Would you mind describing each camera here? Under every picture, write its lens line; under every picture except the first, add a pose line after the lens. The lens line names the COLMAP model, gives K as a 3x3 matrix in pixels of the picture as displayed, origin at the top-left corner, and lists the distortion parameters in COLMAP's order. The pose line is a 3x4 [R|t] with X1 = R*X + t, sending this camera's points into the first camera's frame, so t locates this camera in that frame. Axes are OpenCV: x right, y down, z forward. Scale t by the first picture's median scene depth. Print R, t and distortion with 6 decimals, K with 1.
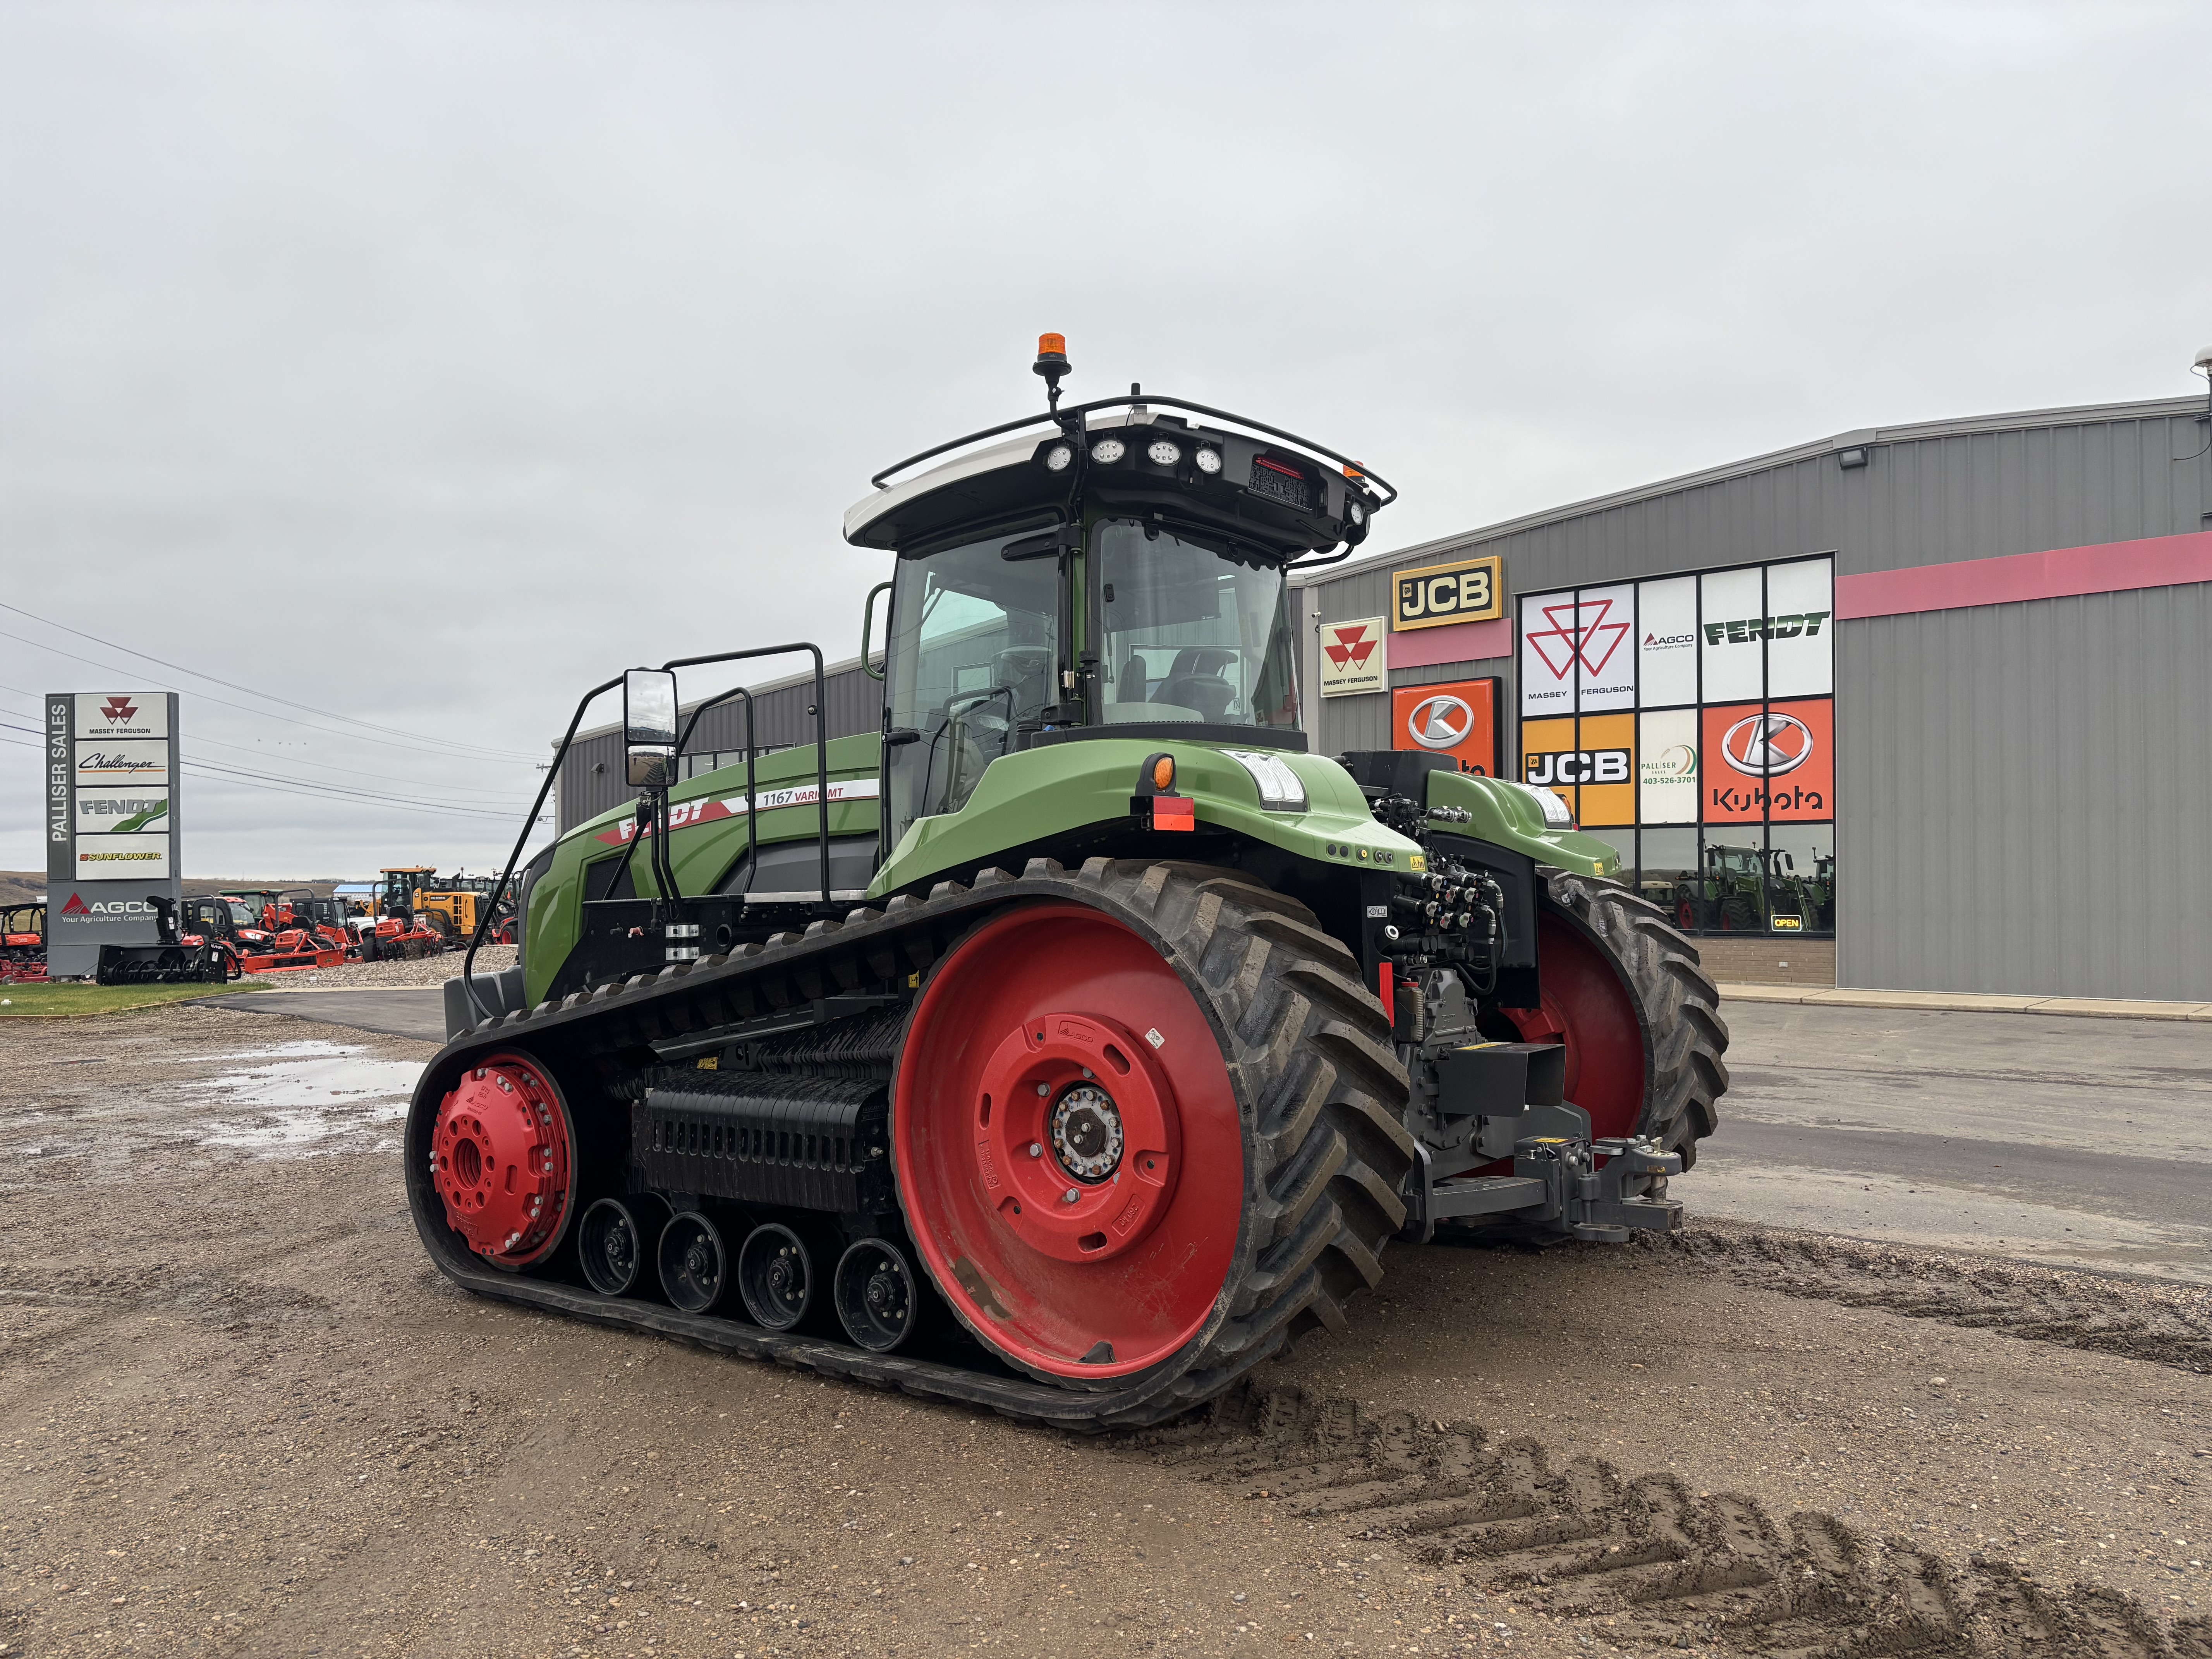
lens RADIAL K [[1716.6, 0, 1108.6], [0, 1716.6, 832.4], [0, 0, 1]] dist [0.038494, -0.016501]
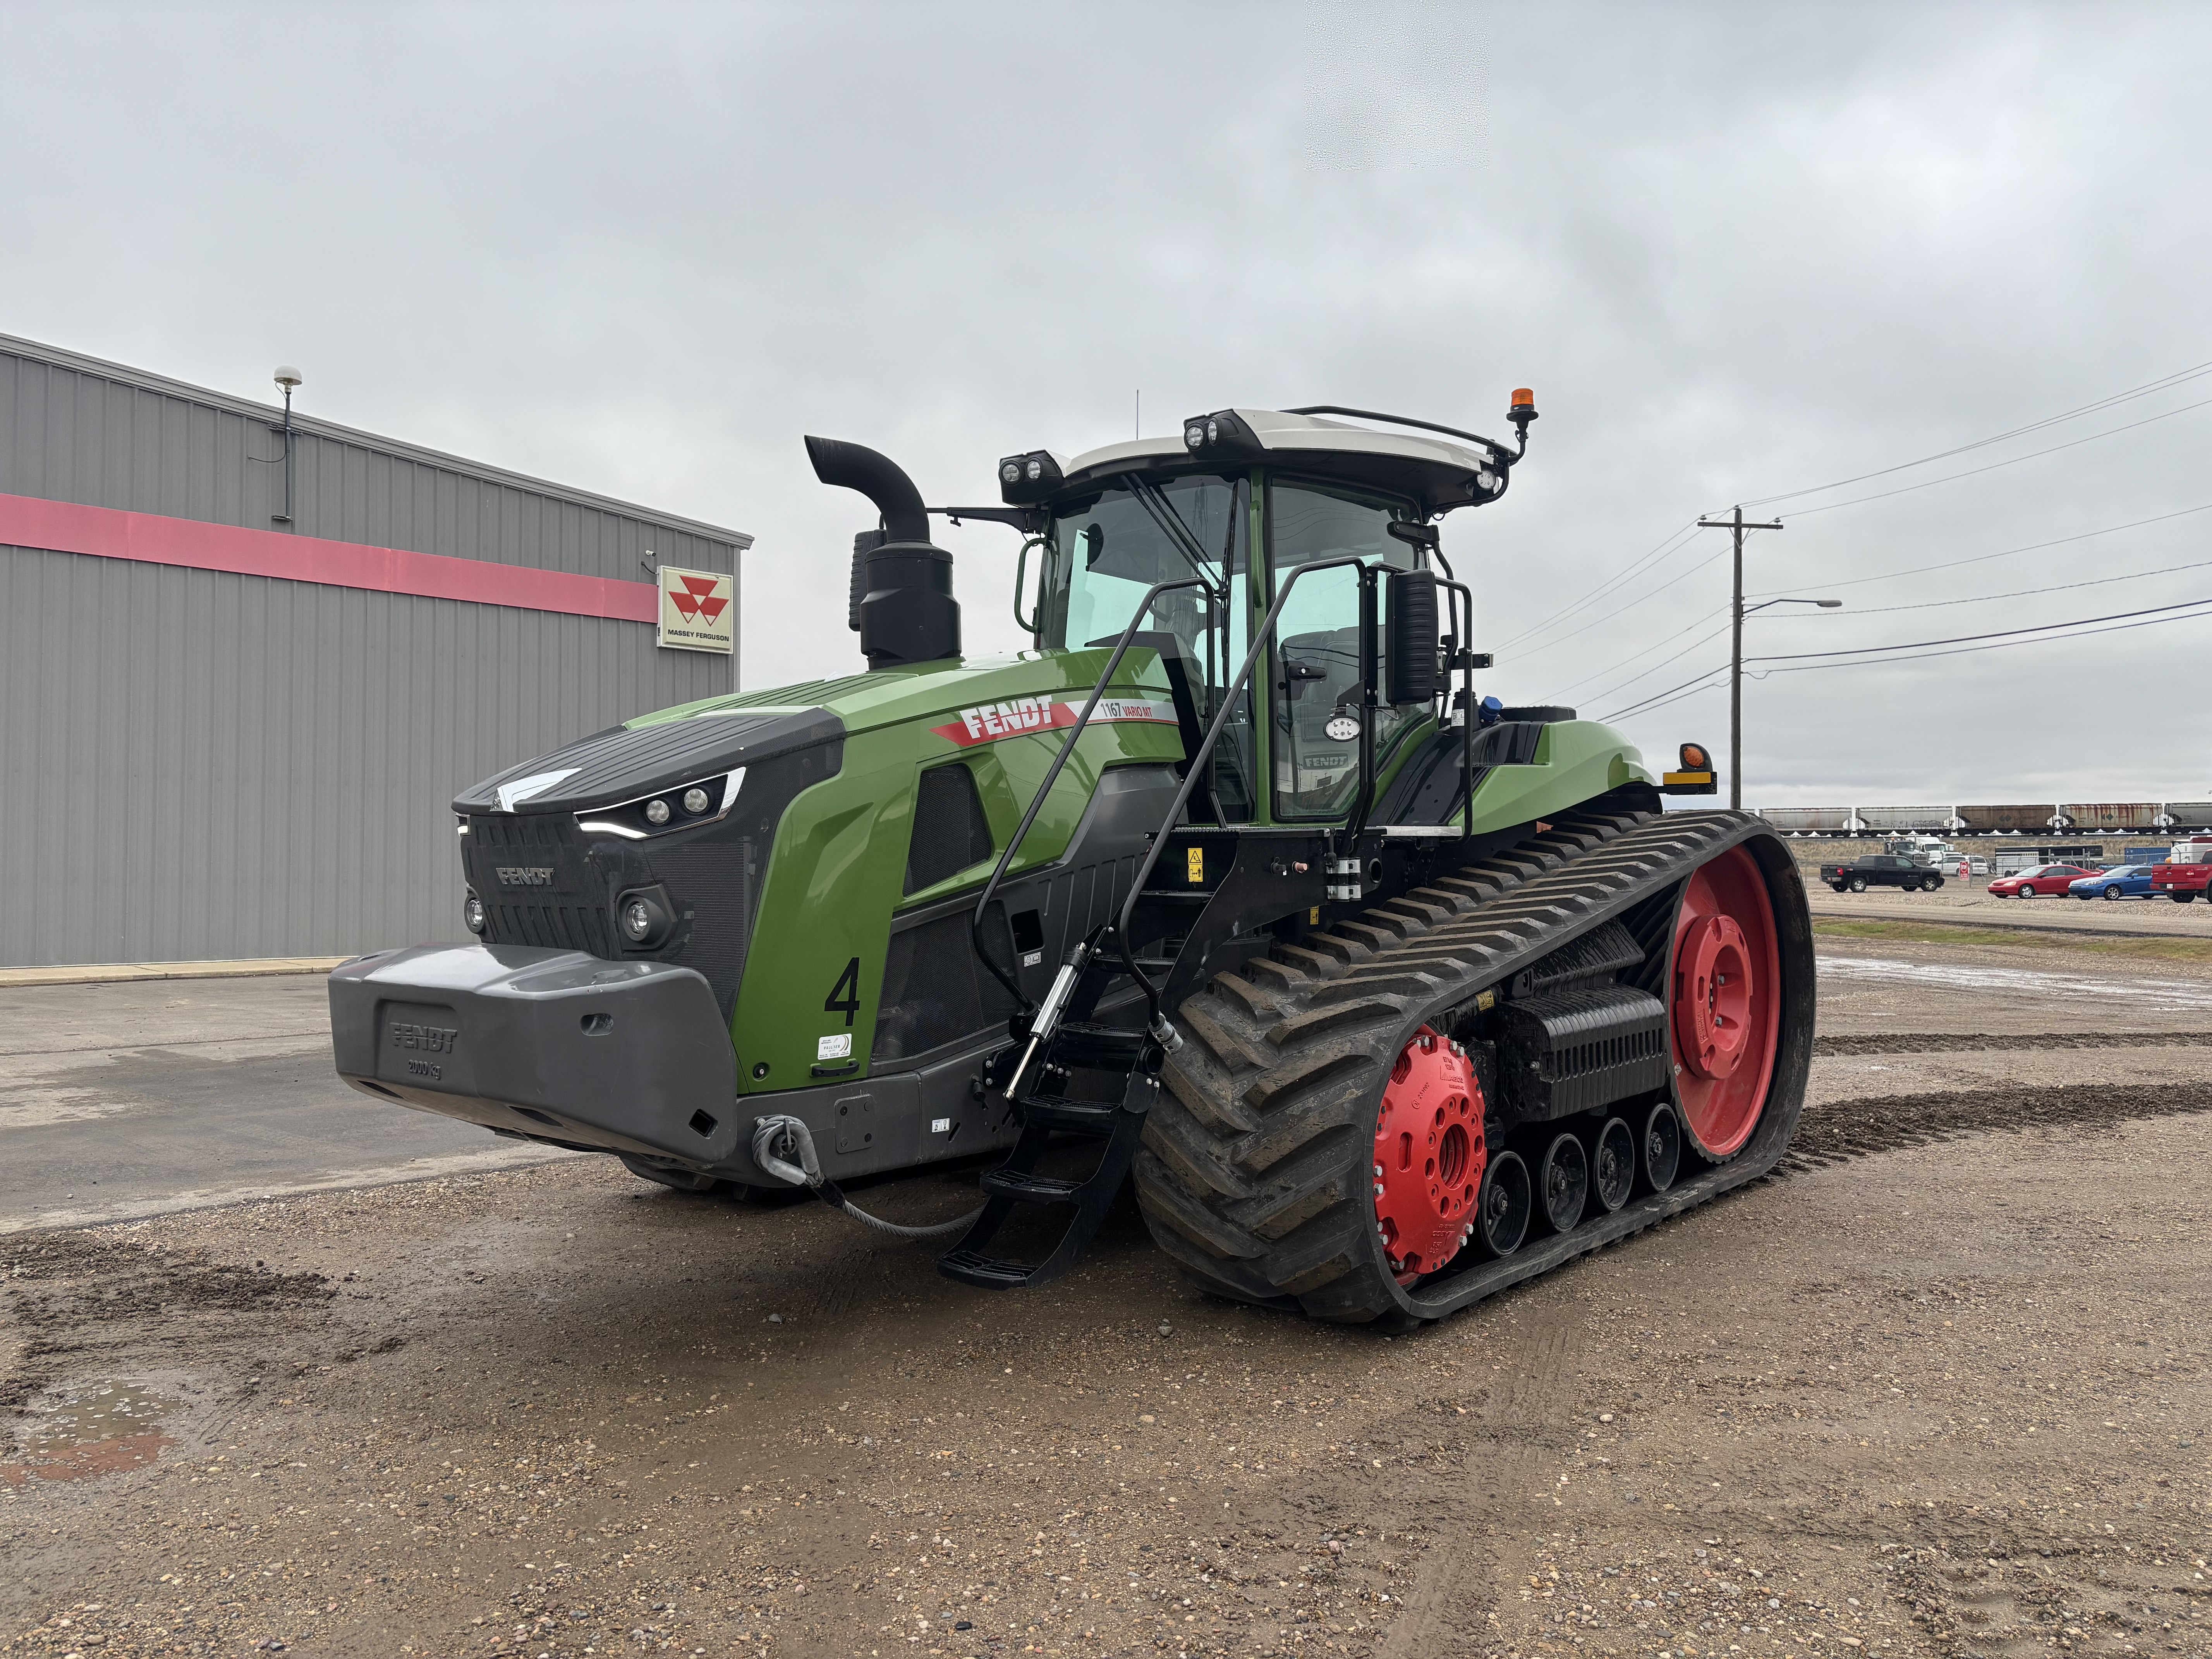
lens RADIAL K [[1716.6, 0, 1106.8], [0, 1716.6, 834.6], [0, 0, 1]] dist [0.038494, -0.016501]
pose [[0.010994, 0.050597, 0.998659, -0.775723], [-0.017629, 0.998574, -0.050398, 0.060852], [-0.999784, -0.017051, 0.011871, 0.775289]]
